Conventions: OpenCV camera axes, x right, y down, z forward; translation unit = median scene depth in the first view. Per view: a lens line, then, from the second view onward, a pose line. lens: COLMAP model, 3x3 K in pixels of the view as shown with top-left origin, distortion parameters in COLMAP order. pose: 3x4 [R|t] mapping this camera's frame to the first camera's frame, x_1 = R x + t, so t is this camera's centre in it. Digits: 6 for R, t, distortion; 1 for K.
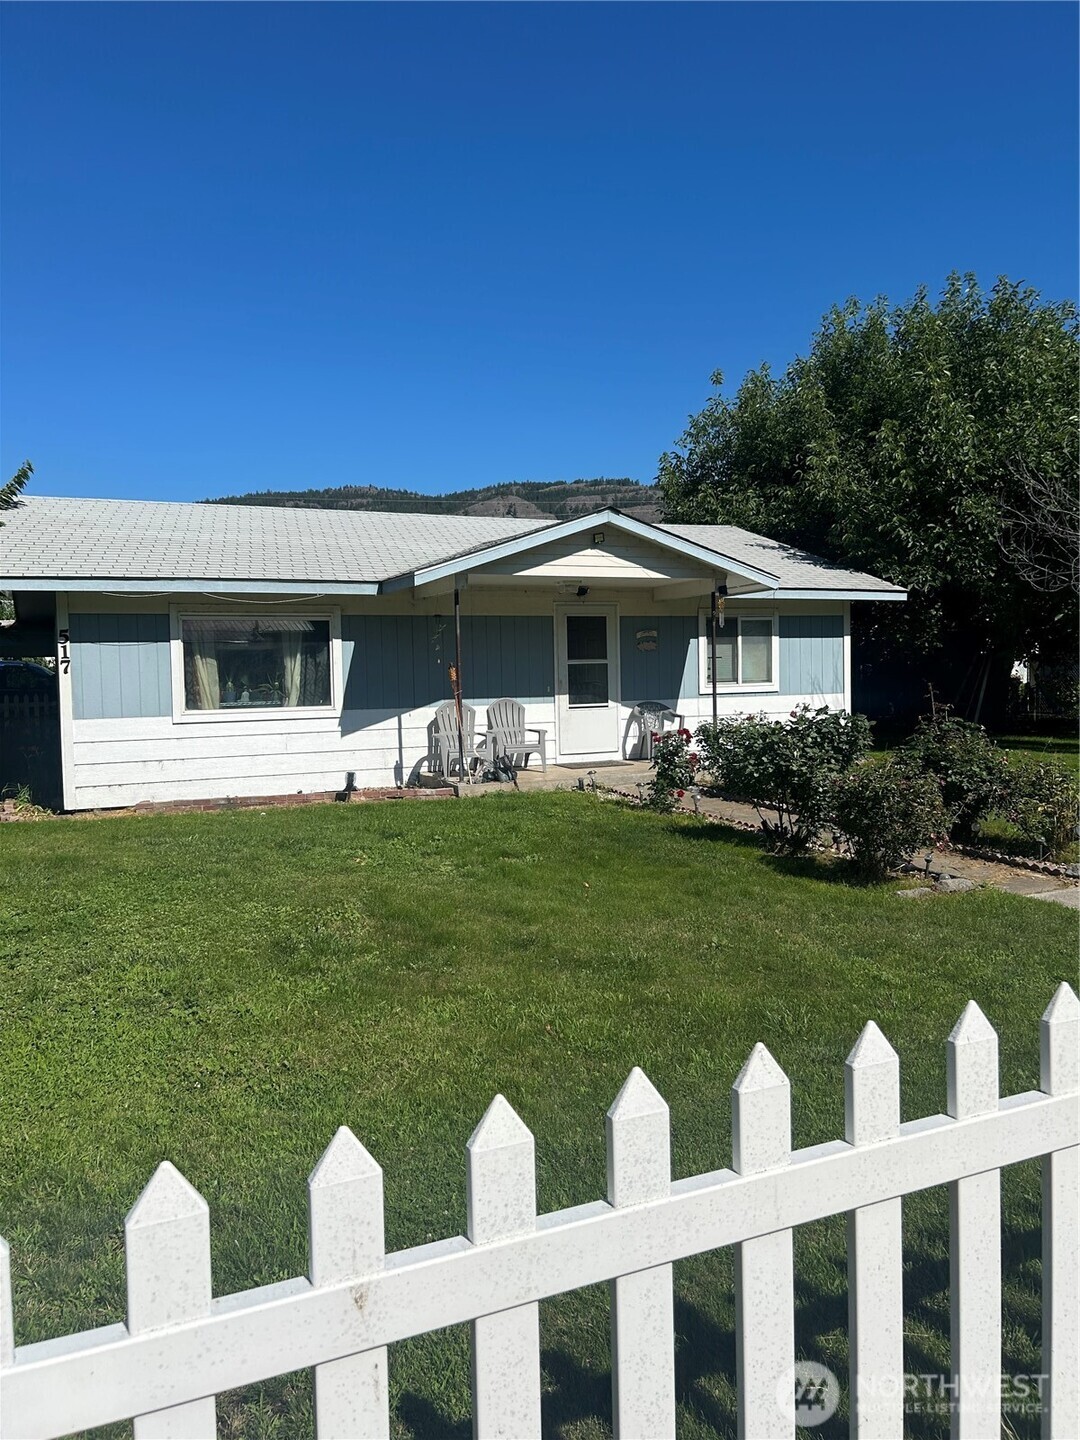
lens RADIAL K [[1106.1, 0, 544.8], [0, 1106.1, 716.9], [0, 0, 1]] dist [0.096600, -0.108077]
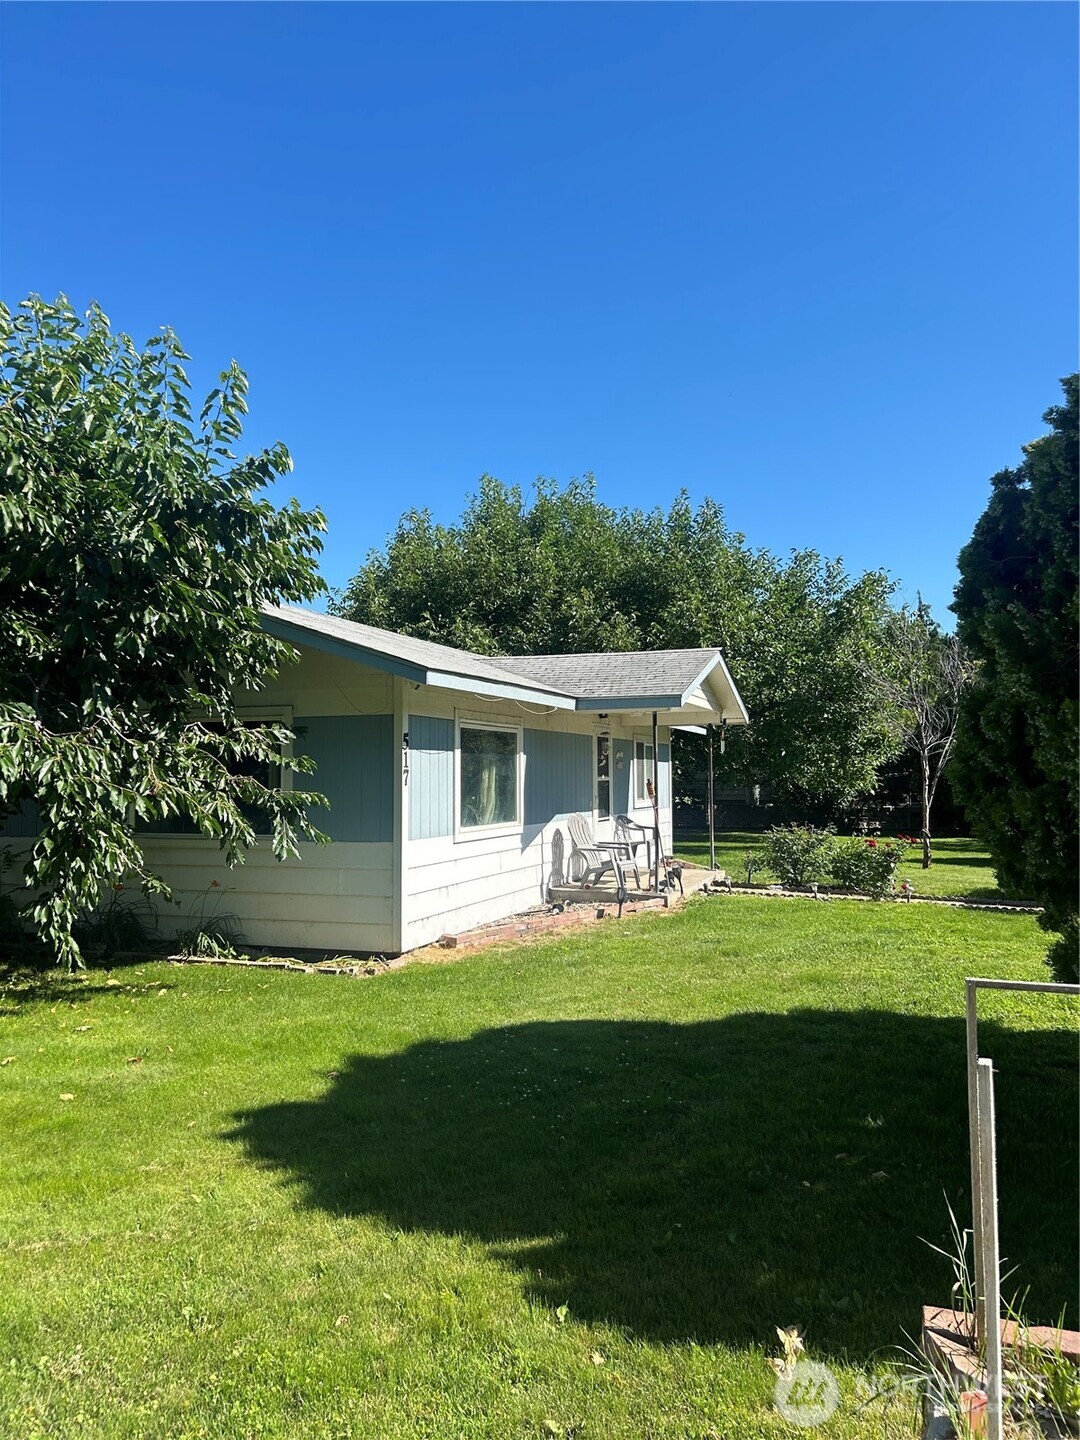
lens RADIAL K [[1106.1, 0, 544.8], [0, 1106.1, 716.9], [0, 0, 1]] dist [0.096600, -0.108077]
pose [[0.688875, 0.061192, 0.722293, -0.794683], [0.005293, 0.995979, -0.089427, -0.012660], [-0.724861, 0.065428, 0.685781, 0.293986]]
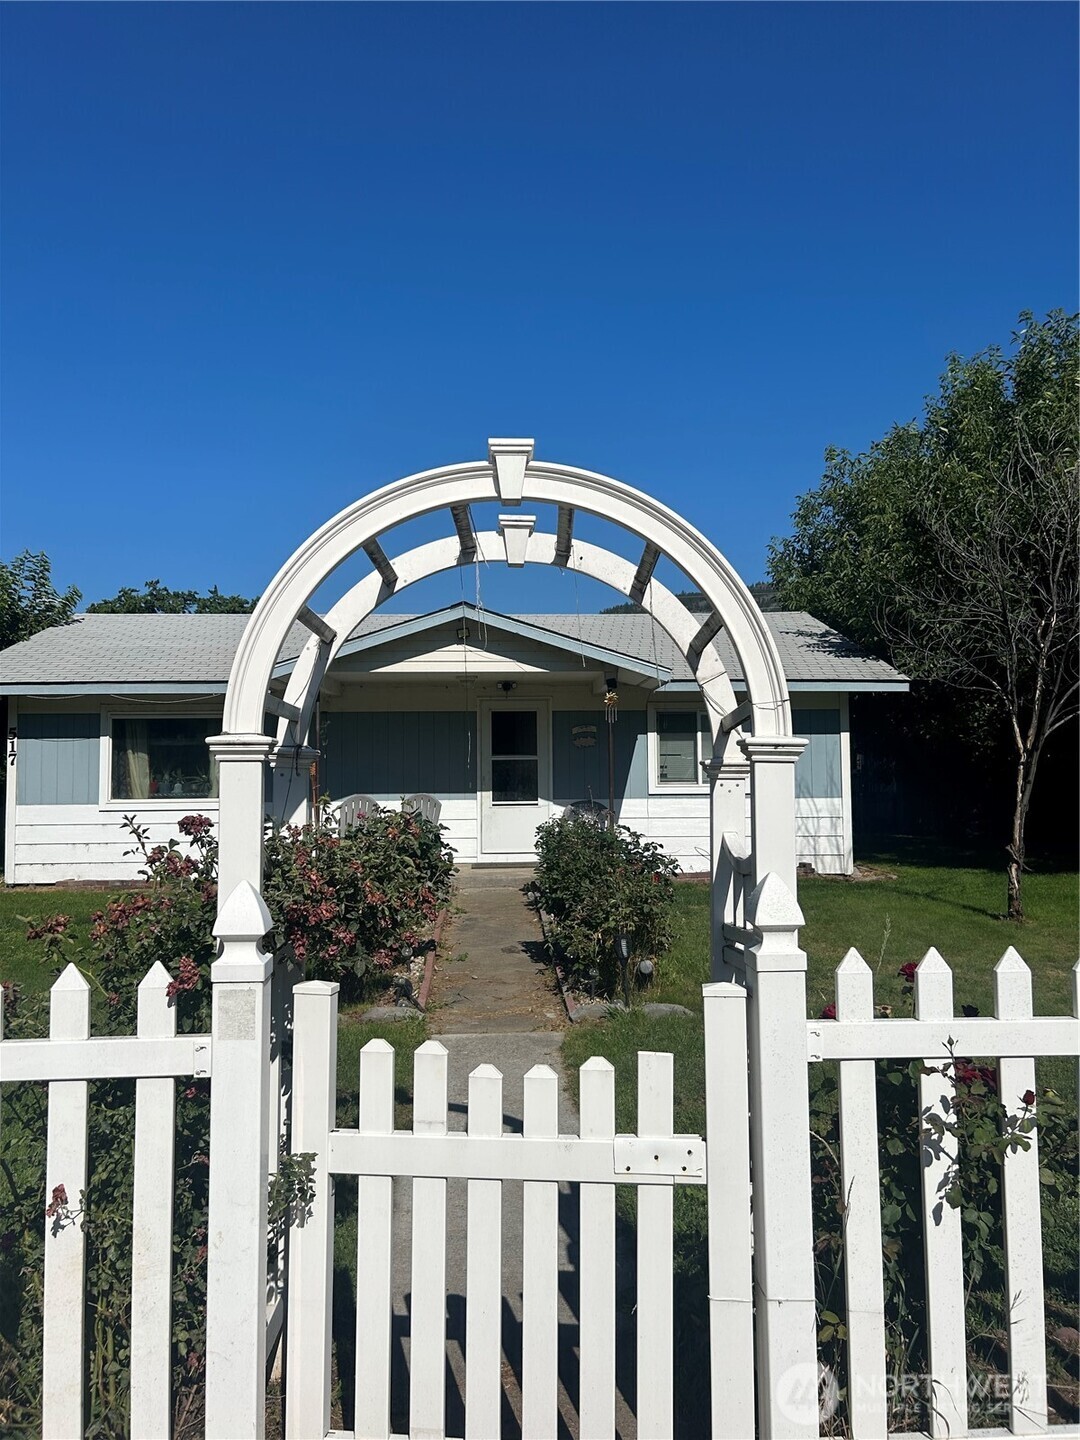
lens RADIAL K [[1106.1, 0, 544.8], [0, 1106.1, 716.9], [0, 0, 1]] dist [0.096600, -0.108077]
pose [[0.922544, -0.004763, -0.385862, 0.443400], [-0.027803, 0.996505, -0.078774, -0.010037], [0.384888, 0.083401, 0.919187, 0.113191]]
